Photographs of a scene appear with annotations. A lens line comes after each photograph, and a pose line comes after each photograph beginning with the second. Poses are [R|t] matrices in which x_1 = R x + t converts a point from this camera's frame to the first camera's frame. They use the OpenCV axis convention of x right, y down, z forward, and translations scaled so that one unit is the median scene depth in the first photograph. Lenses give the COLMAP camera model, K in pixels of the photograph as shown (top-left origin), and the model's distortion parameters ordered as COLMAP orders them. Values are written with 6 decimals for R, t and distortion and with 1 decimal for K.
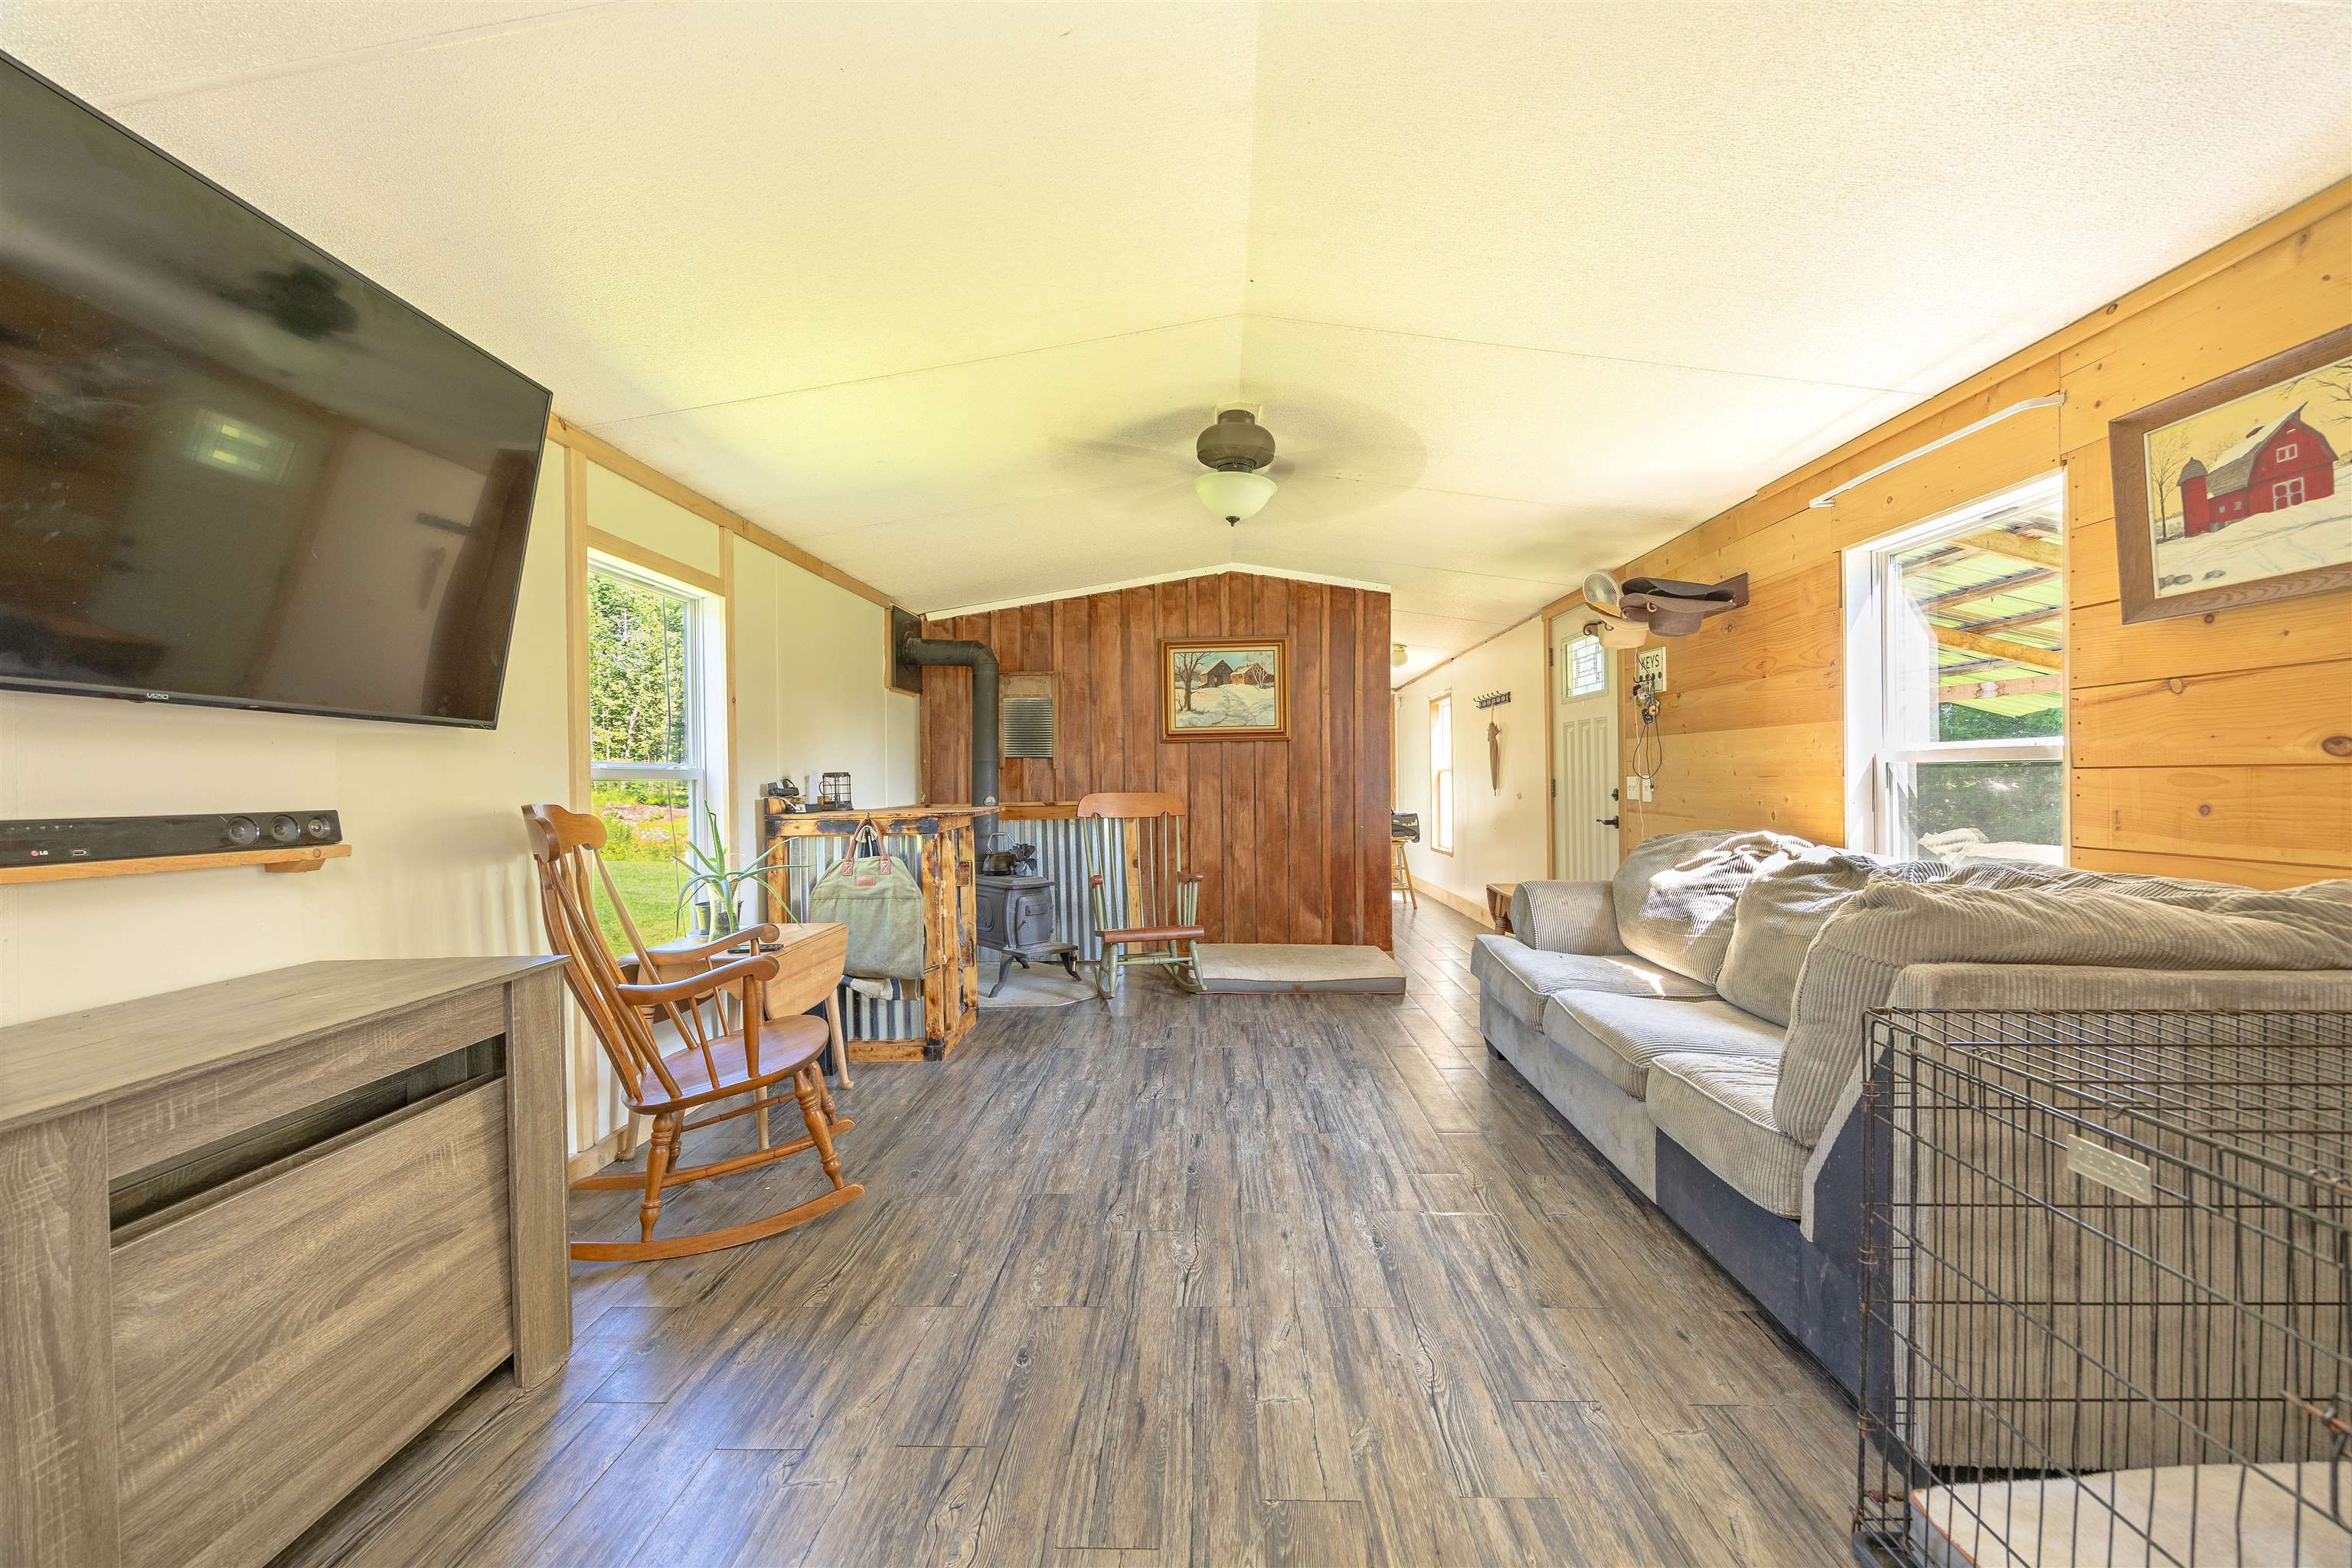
lens RADIAL K [[902.5, 0, 1189.5], [0, 902.5, 775.8], [0, 0, 1]] dist [-0.001930, -0.000597]
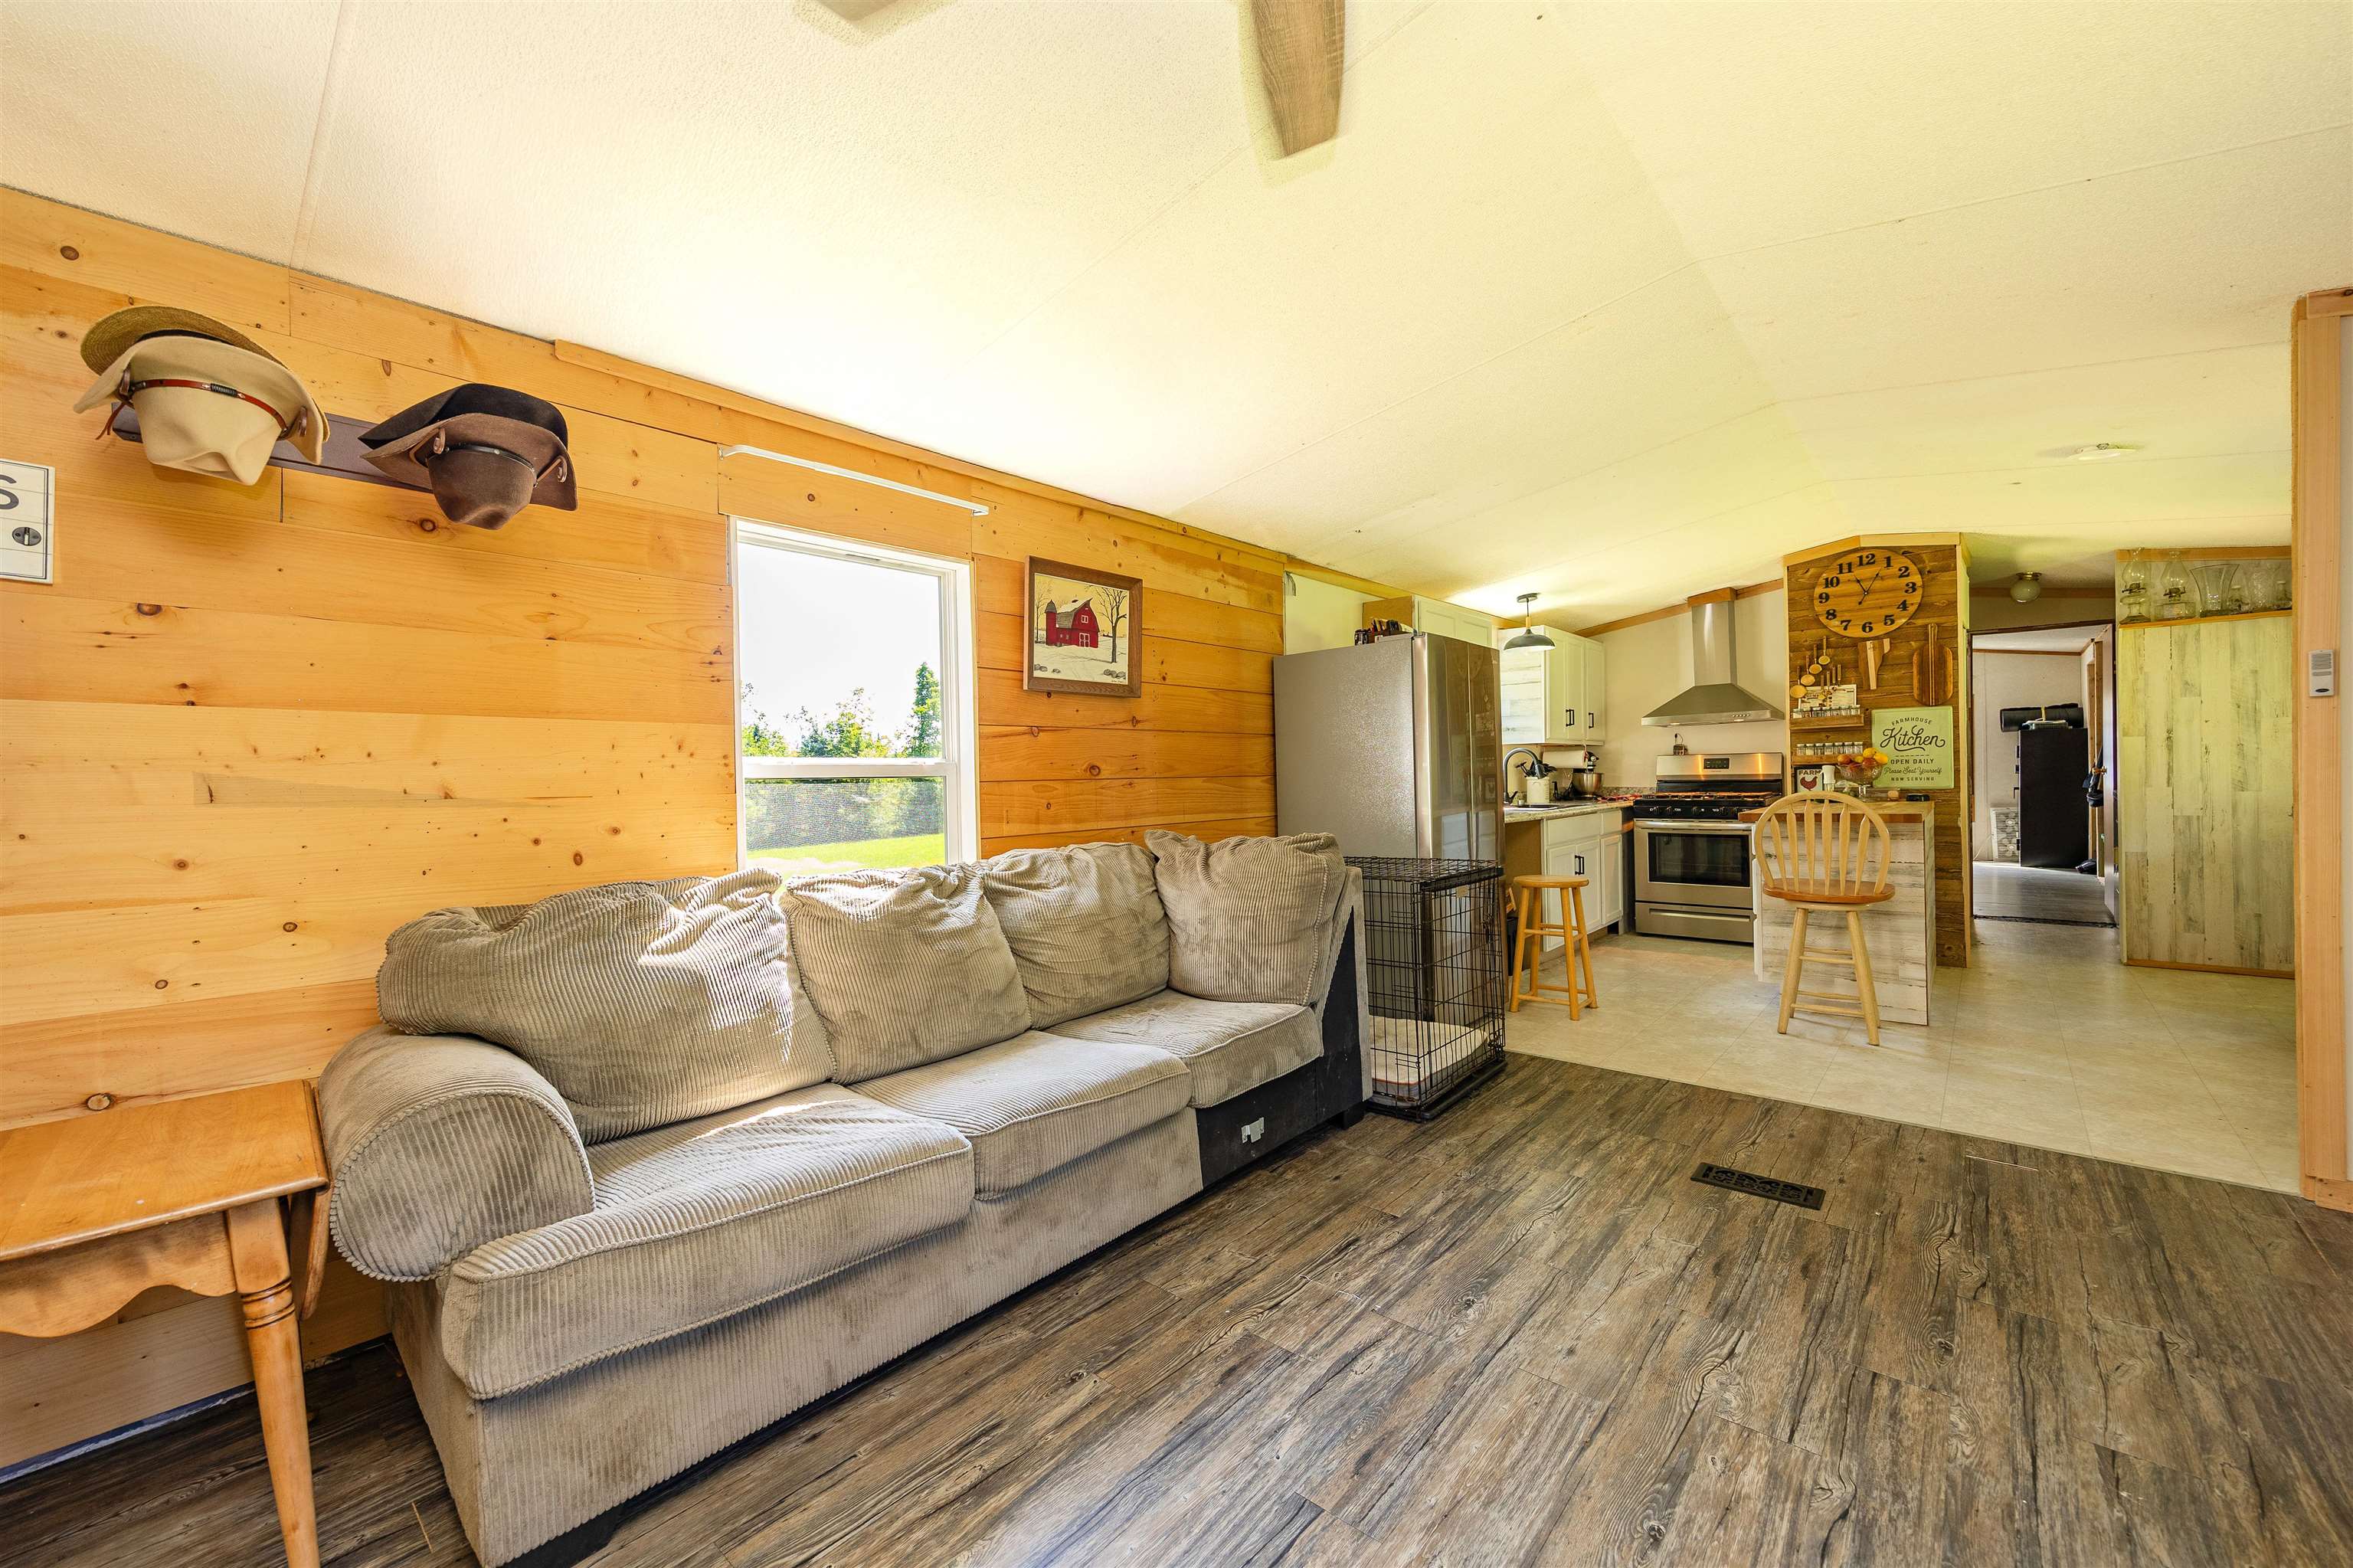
lens RADIAL K [[902.9, 0, 1187.8], [0, 902.9, 785.7], [0, 0, 1]] dist [-0.001930, -0.000597]
pose [[-0.770674, 0.021788, 0.636857, -0.090644], [0.029215, 0.999572, 0.001156, 0.003125], [-0.636559, 0.019497, -0.770981, 1.103181]]
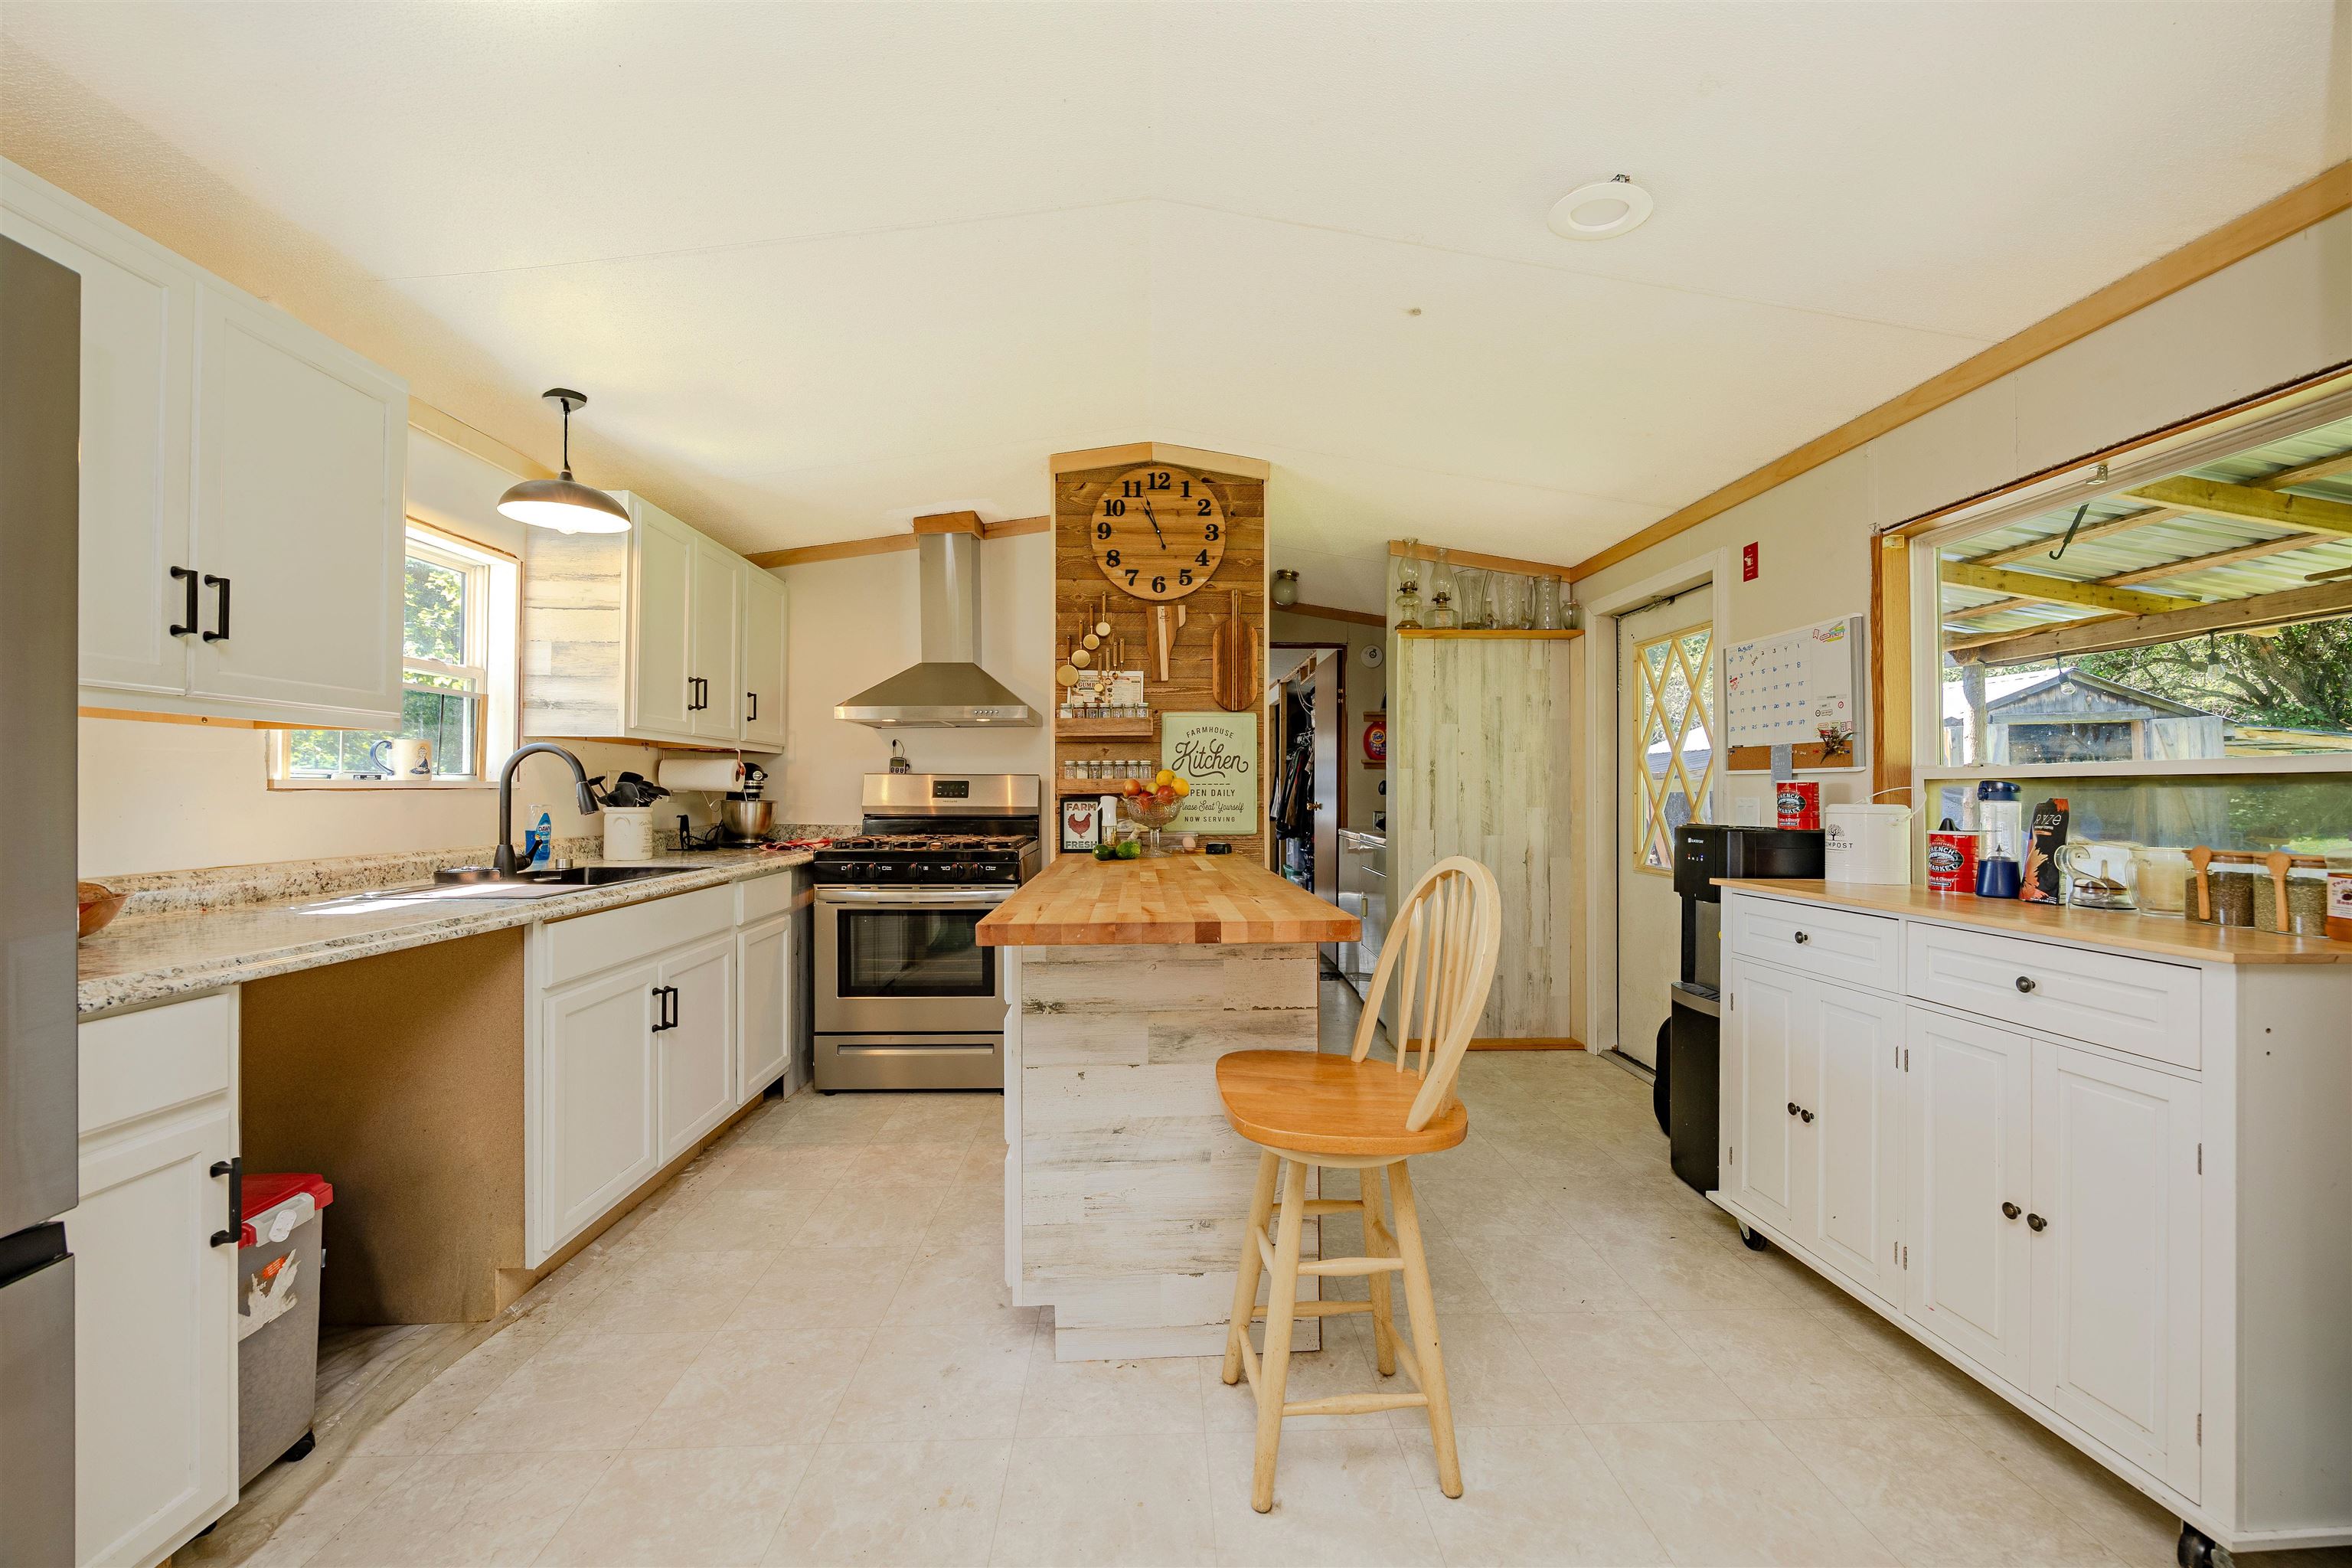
lens RADIAL K [[902.5, 0, 1194.1], [0, 902.5, 790.6], [0, 0, 1]] dist [-0.001930, -0.000597]
pose [[-0.996440, 0.011187, -0.083563, 0.029084], [0.011405, 0.999933, -0.002131, -0.000742], [0.083534, -0.003077, -0.996500, 0.226775]]
